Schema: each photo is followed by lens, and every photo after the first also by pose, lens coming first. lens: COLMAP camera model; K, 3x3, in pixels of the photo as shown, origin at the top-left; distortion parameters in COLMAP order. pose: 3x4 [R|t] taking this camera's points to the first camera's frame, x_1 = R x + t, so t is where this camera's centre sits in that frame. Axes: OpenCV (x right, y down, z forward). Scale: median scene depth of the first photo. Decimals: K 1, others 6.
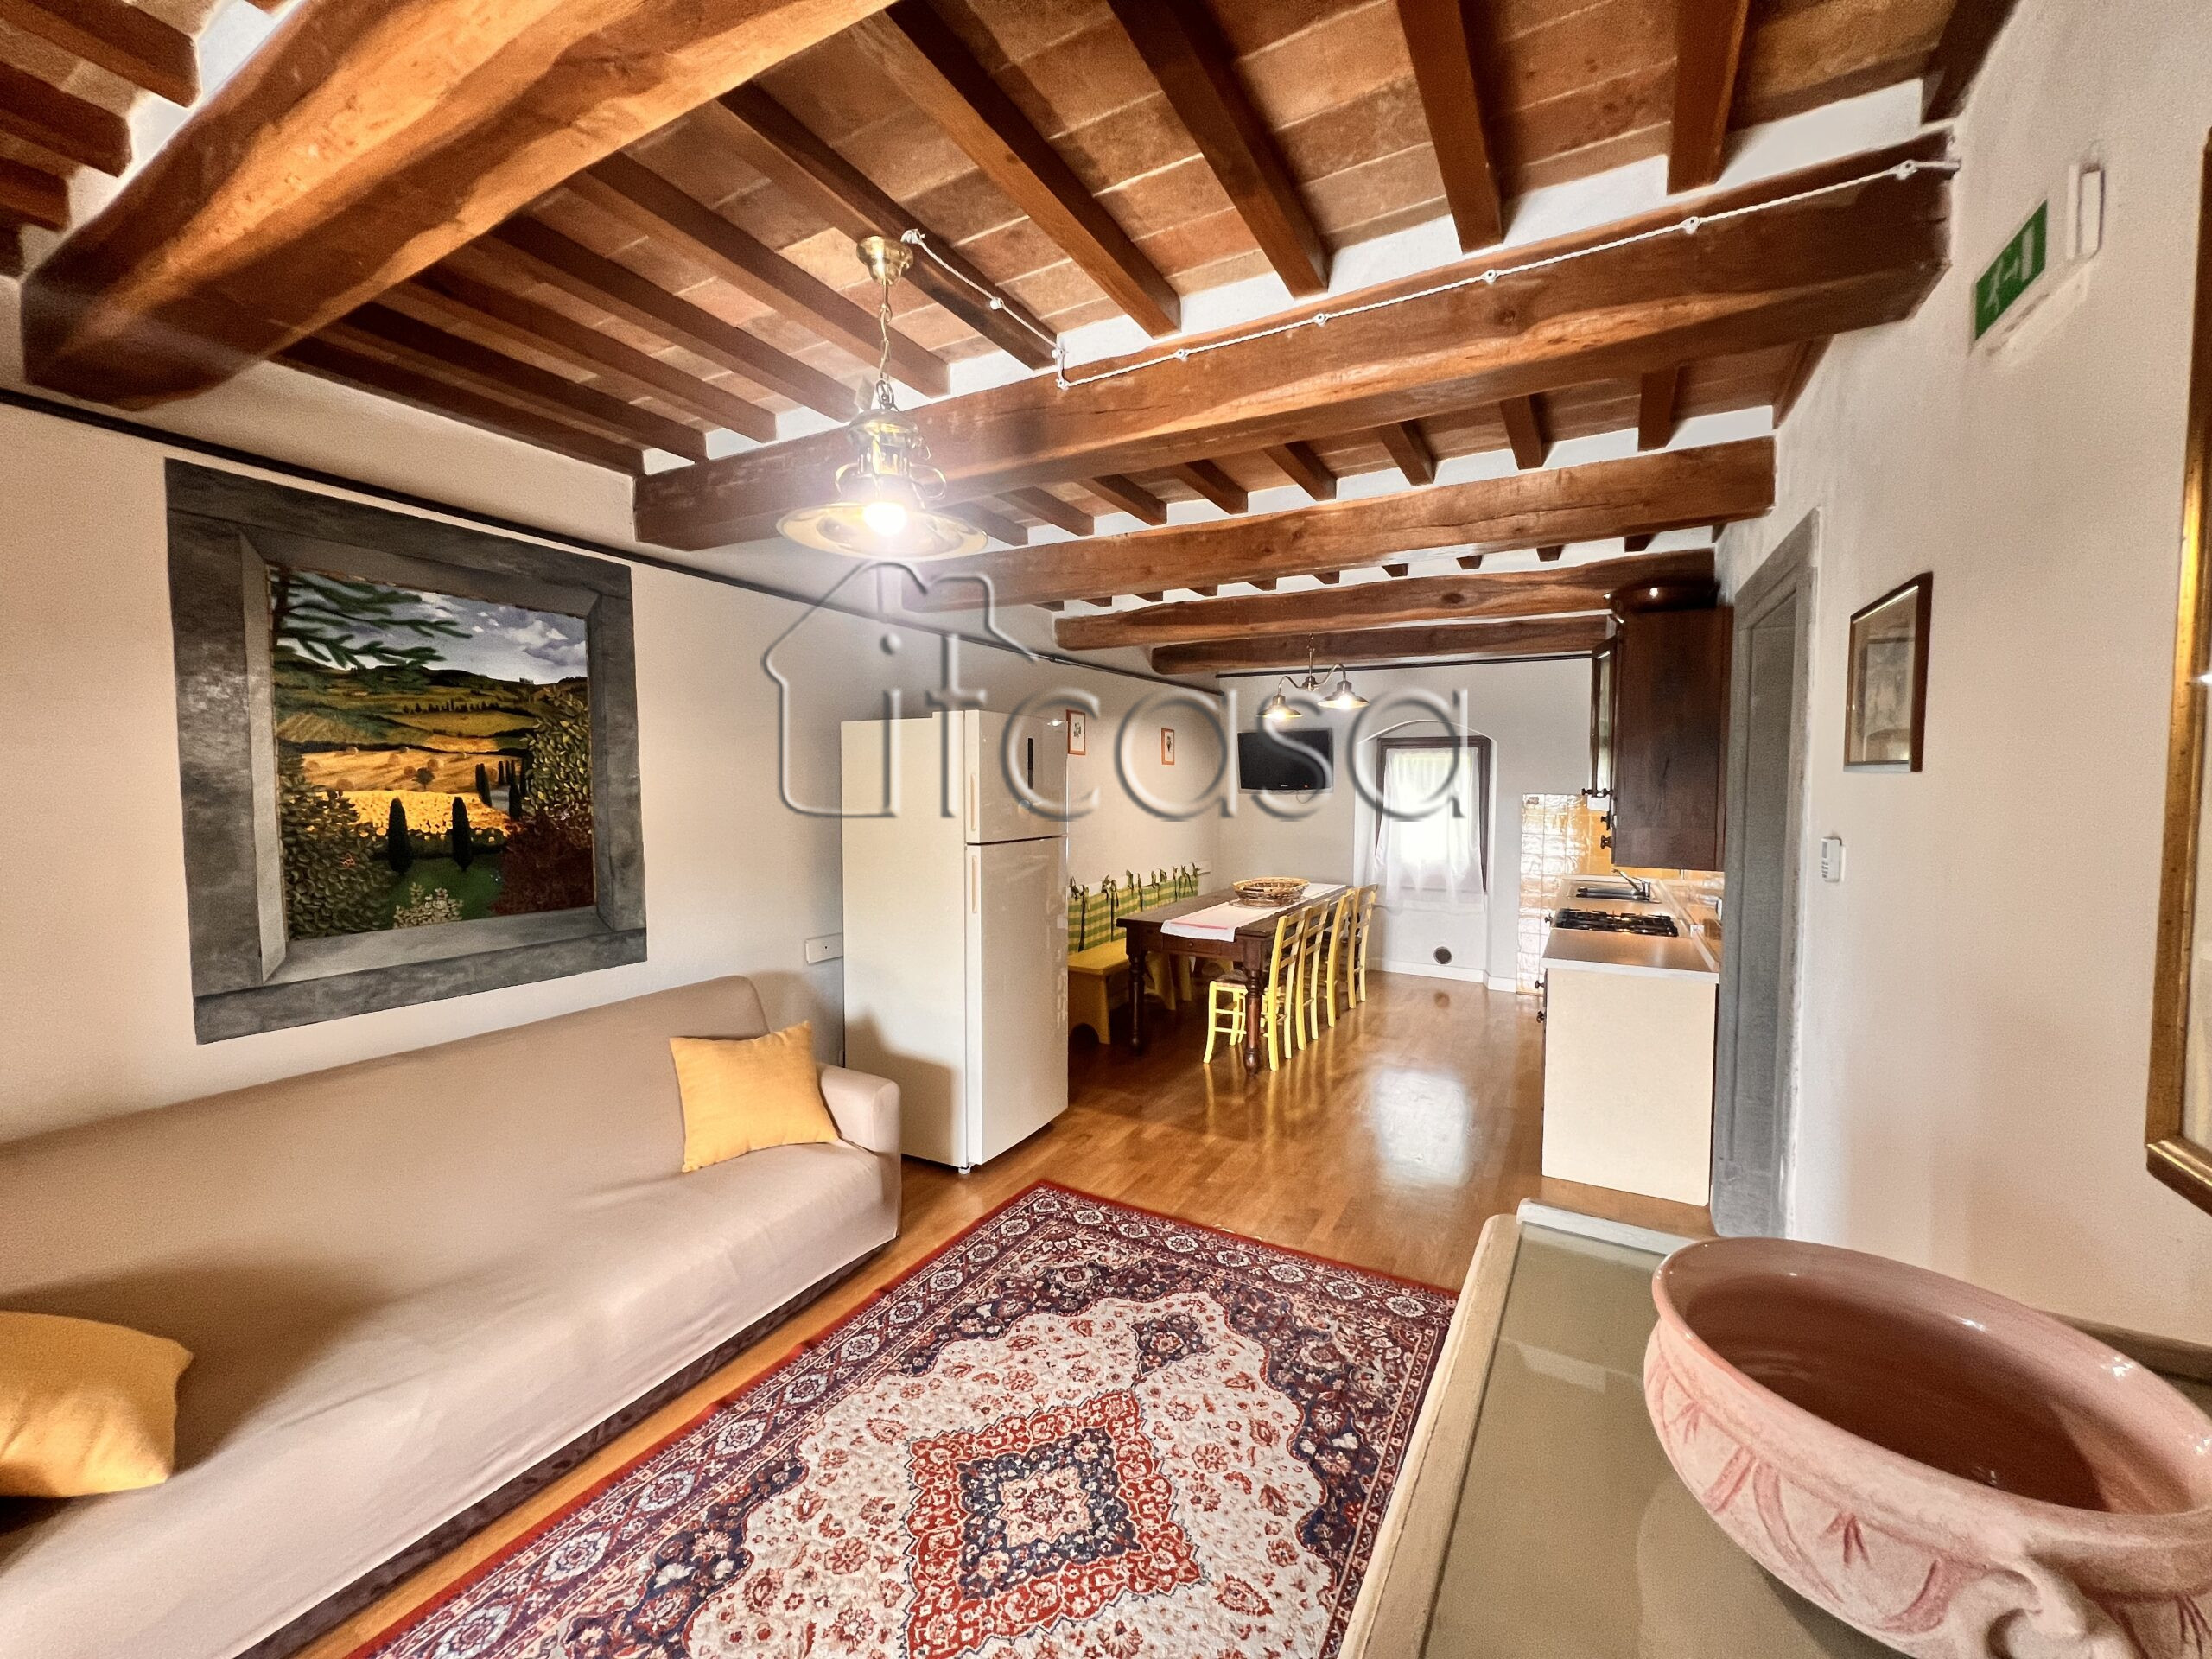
lens RADIAL K [[886.8, 0, 1107.6], [0, 886.8, 829.3], [0, 0, 1]] dist [-0.004471, 0.001498]
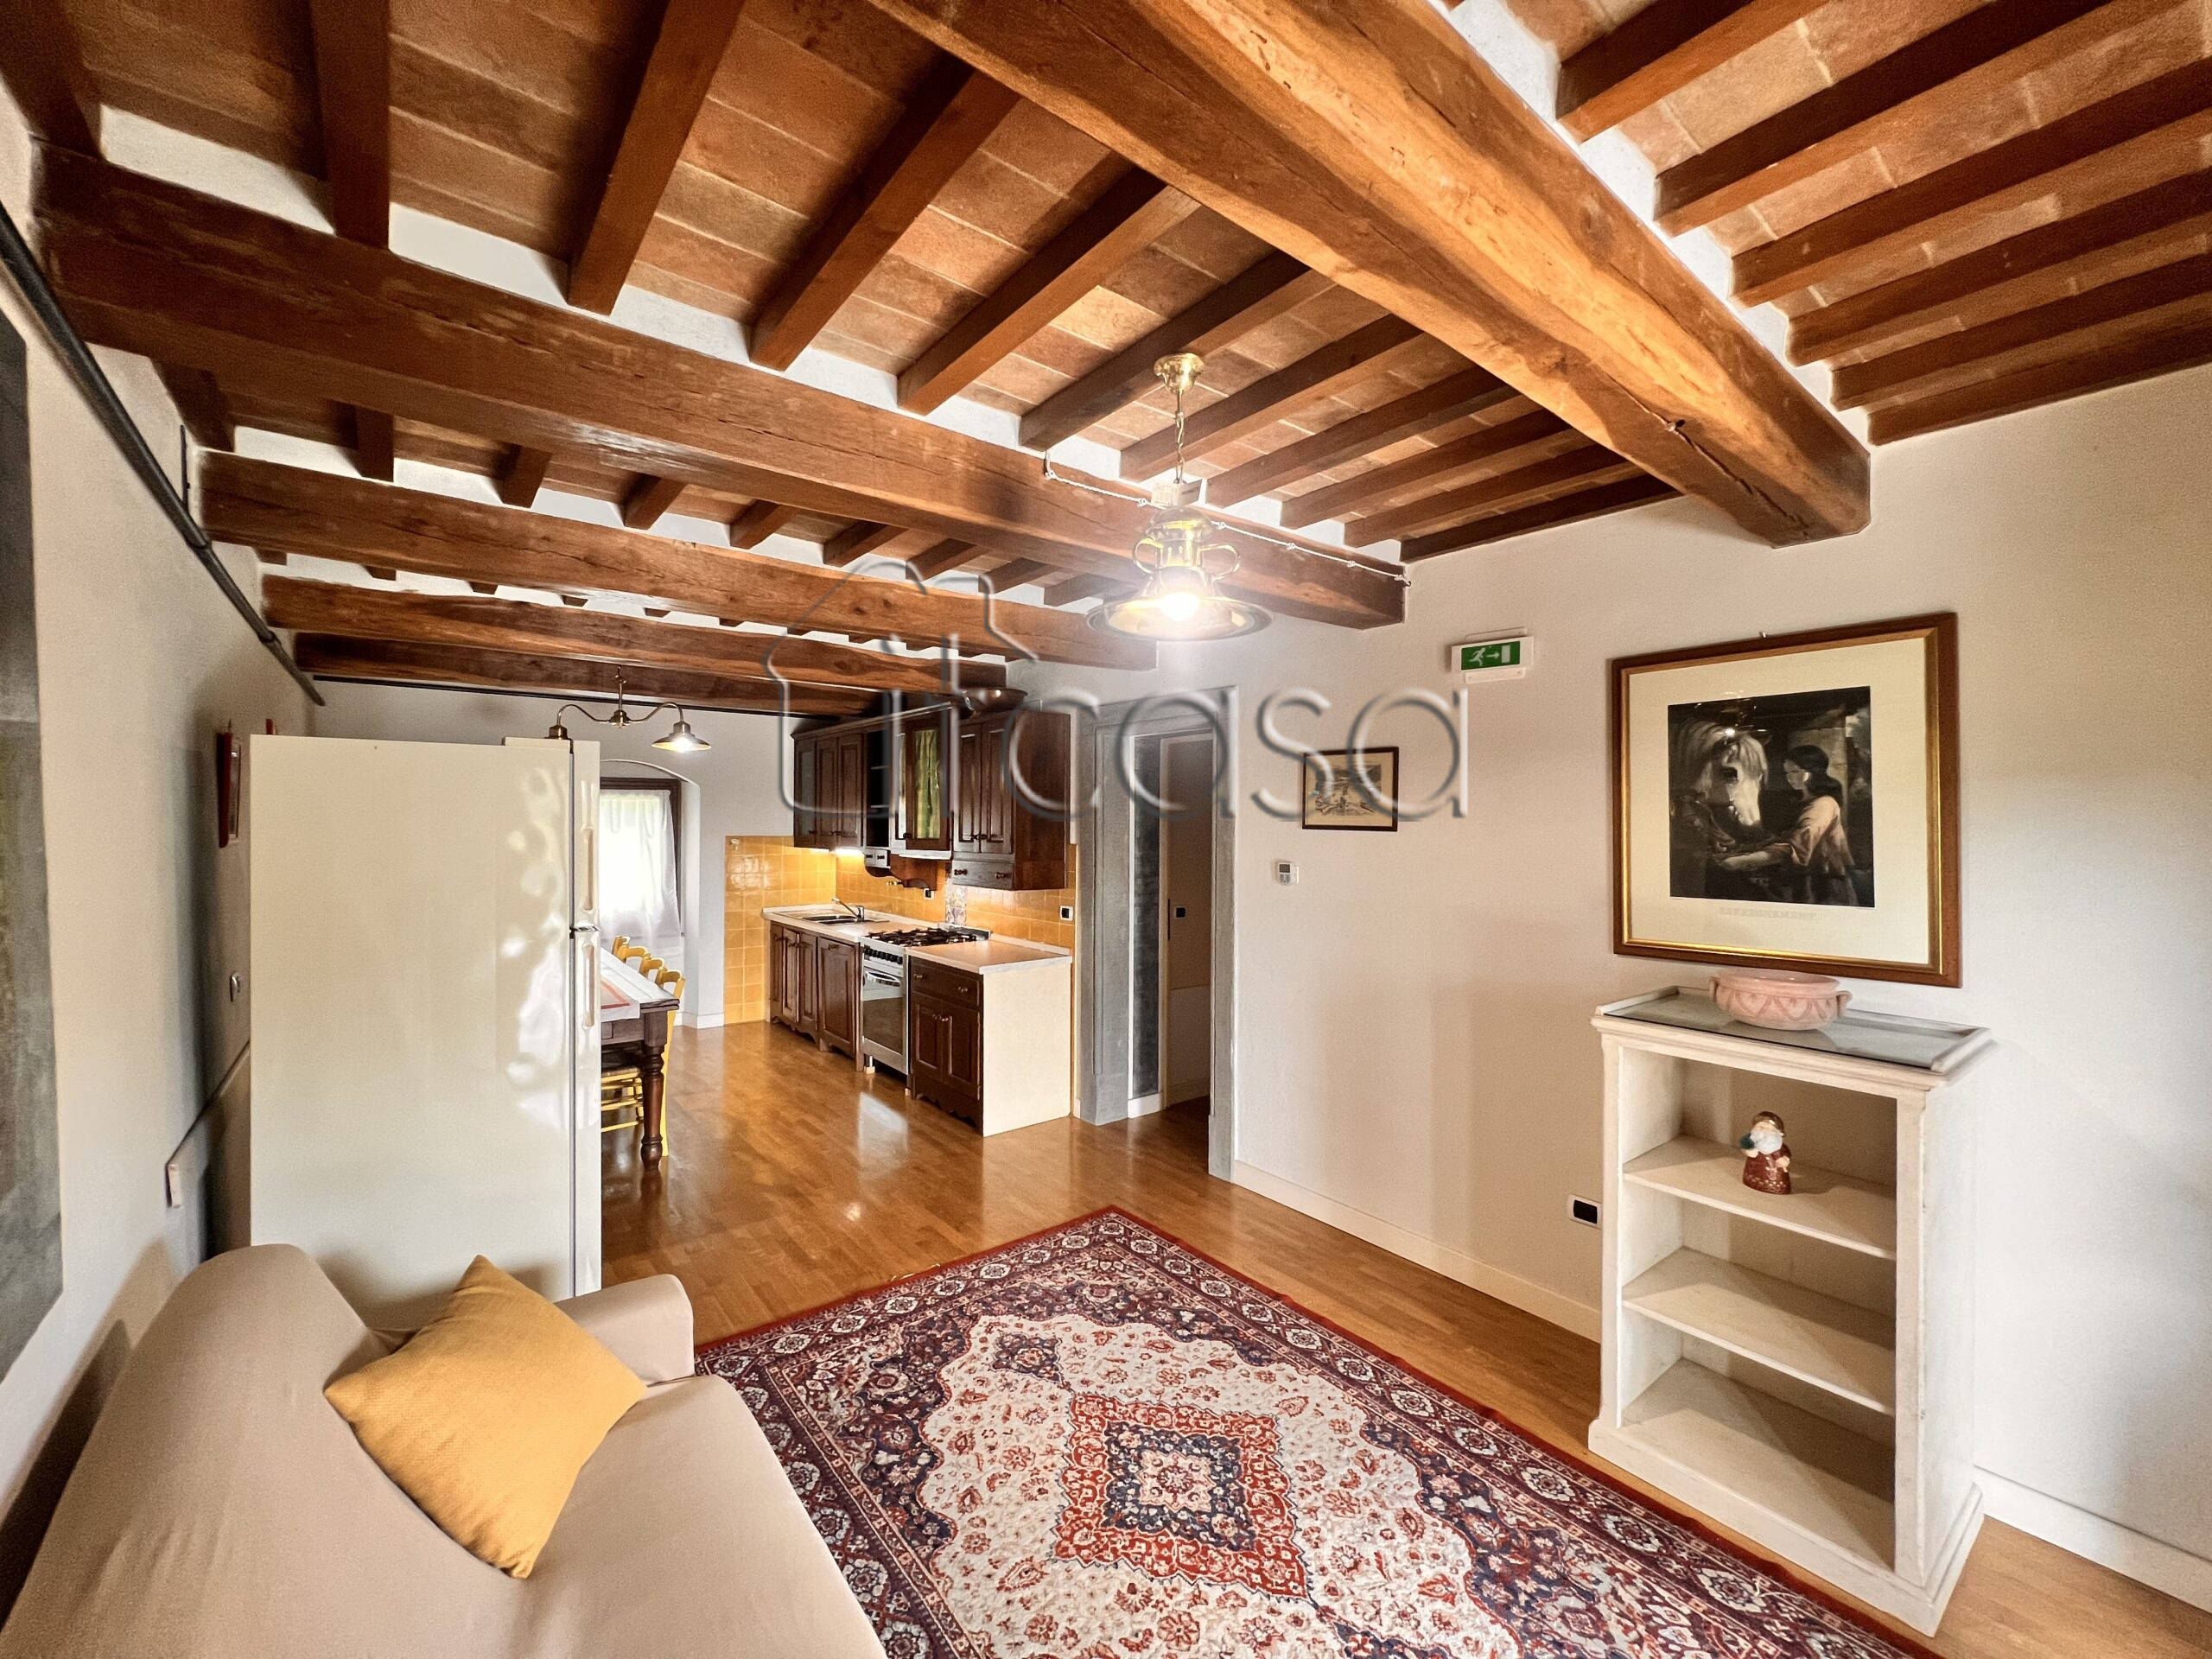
lens RADIAL K [[886.8, 0, 1105.1], [0, 886.8, 820.5], [0, 0, 1]] dist [-0.004471, 0.001498]
pose [[0.383893, -0.001778, 0.923376, -0.996881], [0.048818, 0.998639, -0.018373, -0.053397], [-0.922086, 0.052130, 0.383457, 0.525164]]
